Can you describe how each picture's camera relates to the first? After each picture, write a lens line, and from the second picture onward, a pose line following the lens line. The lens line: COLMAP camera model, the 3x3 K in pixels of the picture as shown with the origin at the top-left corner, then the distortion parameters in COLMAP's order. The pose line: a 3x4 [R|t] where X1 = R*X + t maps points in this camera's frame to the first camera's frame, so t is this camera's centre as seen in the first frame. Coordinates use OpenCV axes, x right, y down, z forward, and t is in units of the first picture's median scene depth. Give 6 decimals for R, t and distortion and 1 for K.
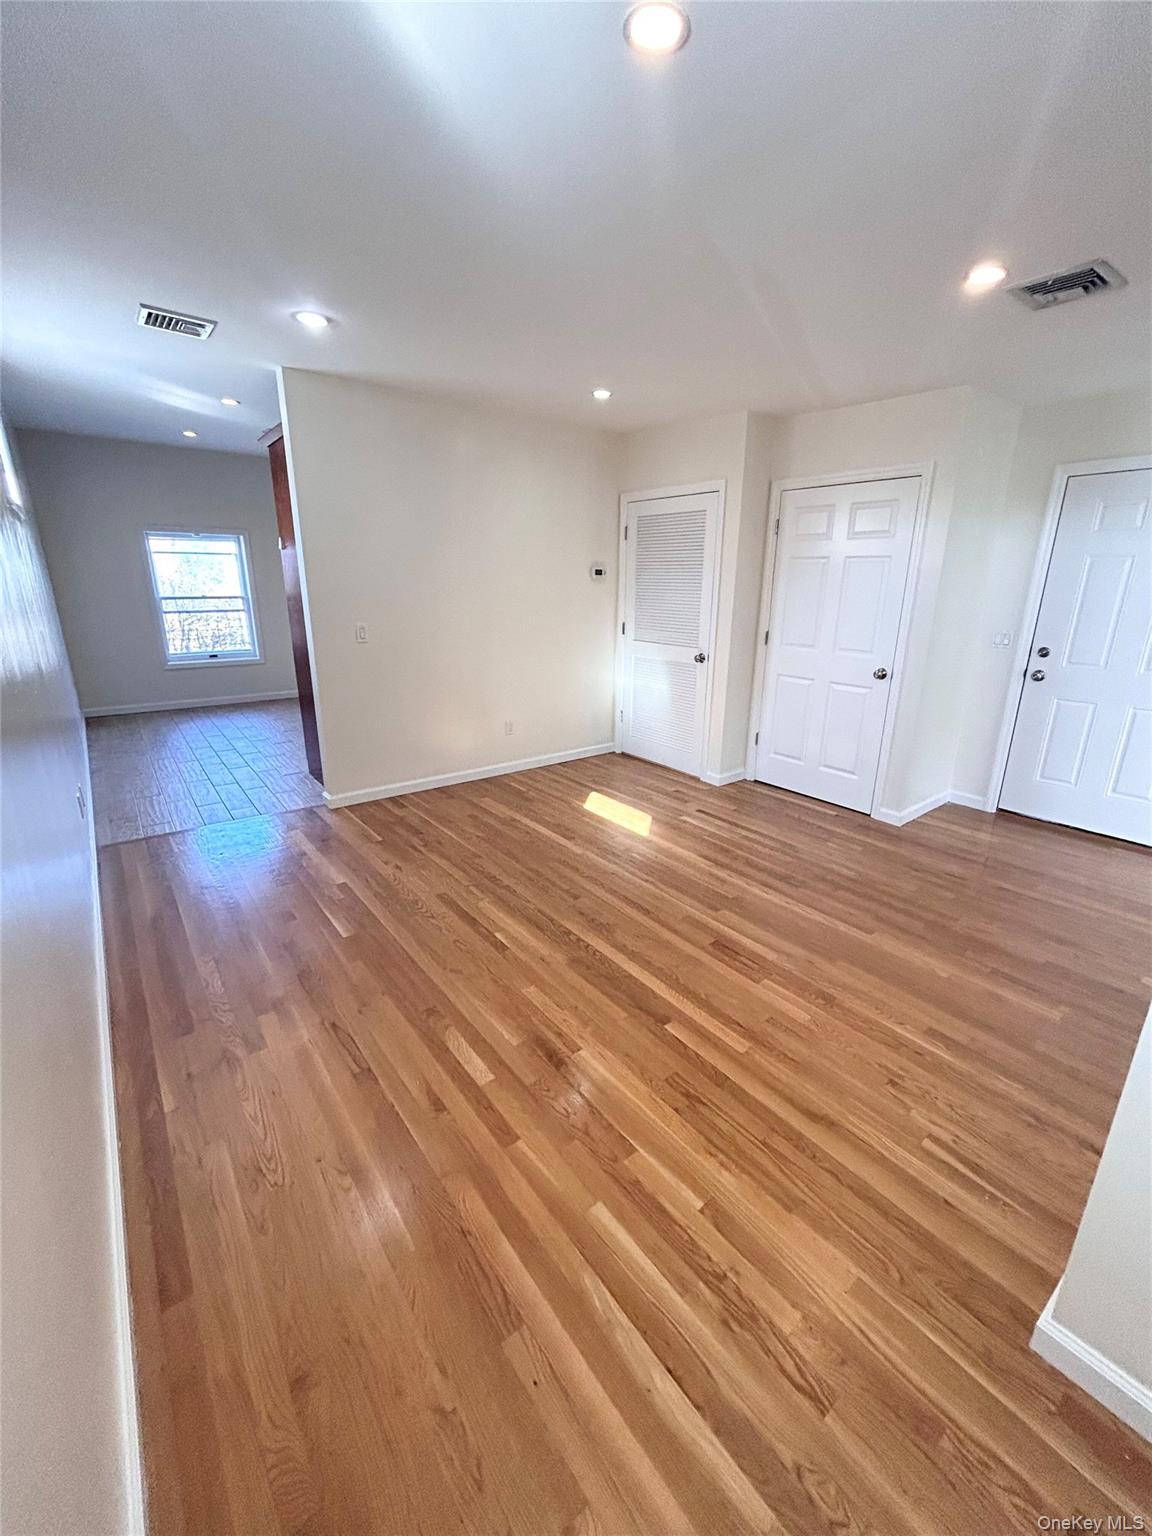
lens RADIAL K [[616.1, 0, 581.3], [0, 616.1, 765.4], [0, 0, 1]] dist [-0.000302, -0.000121]
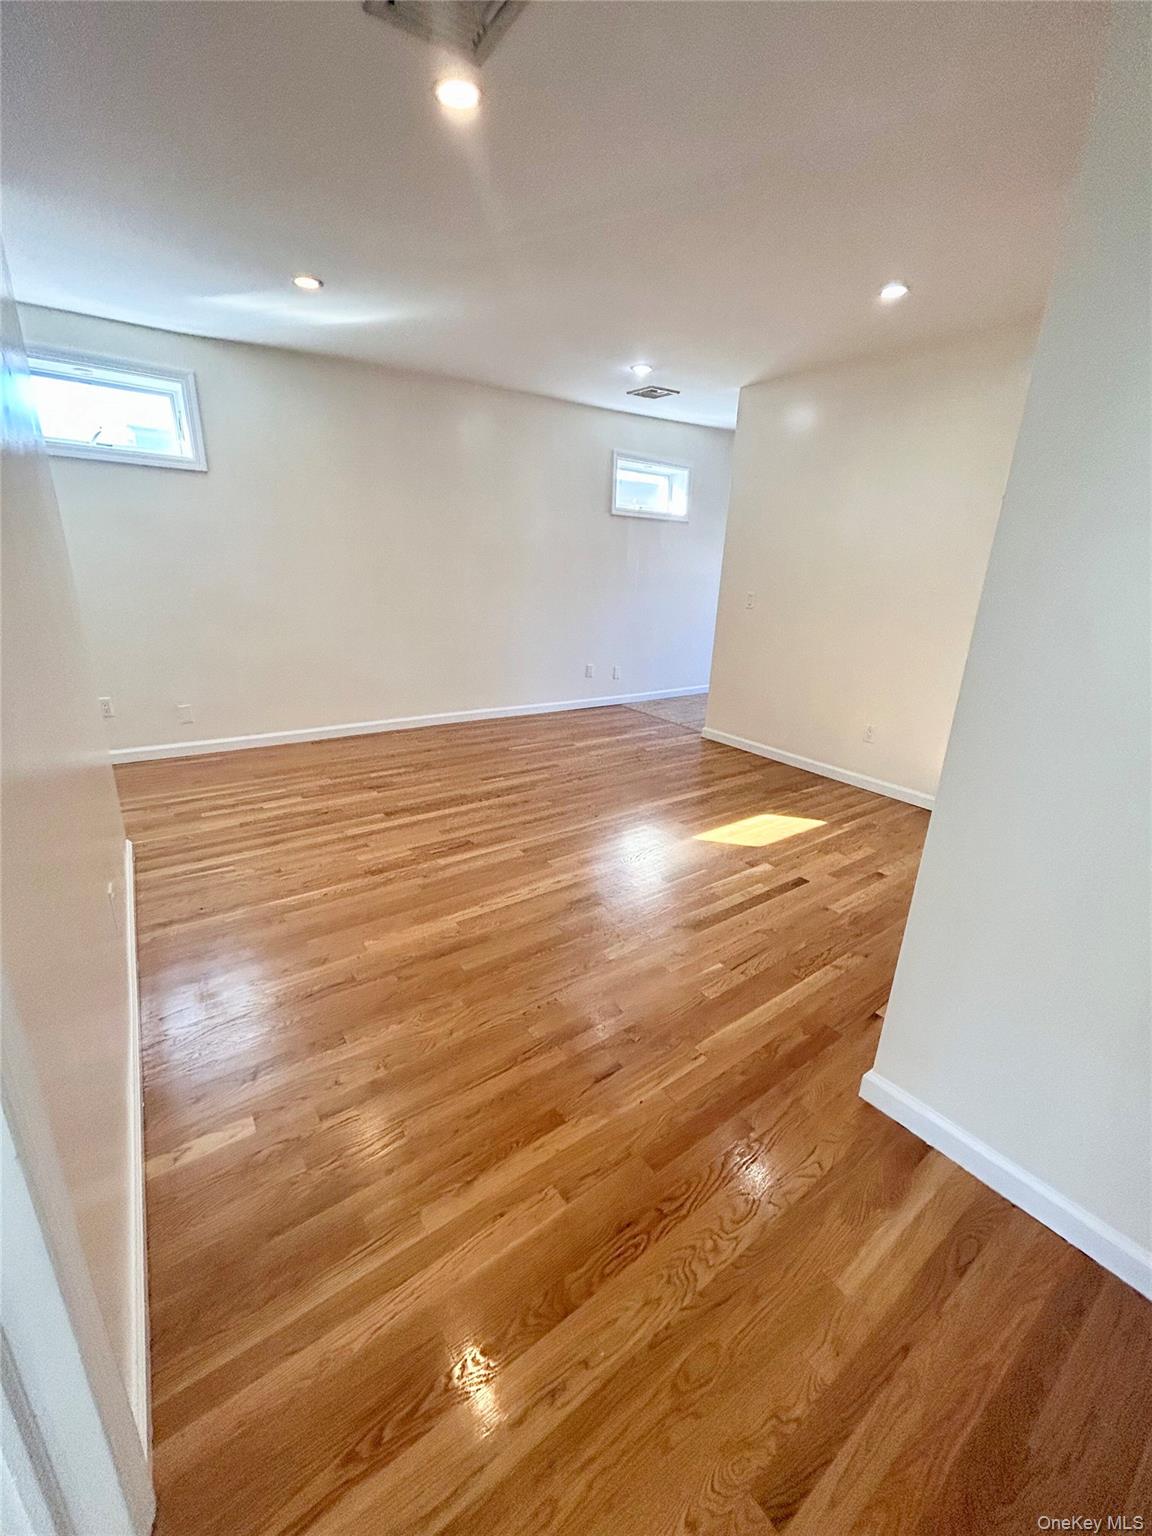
lens RADIAL K [[616.1, 0, 581.8], [0, 616.1, 765.6], [0, 0, 1]] dist [-0.000302, -0.000121]
pose [[-0.019012, 0.302033, -0.953108, 1.175468], [-0.328315, 0.898533, 0.291287, -0.232327], [0.944377, 0.318457, 0.082079, 0.968328]]
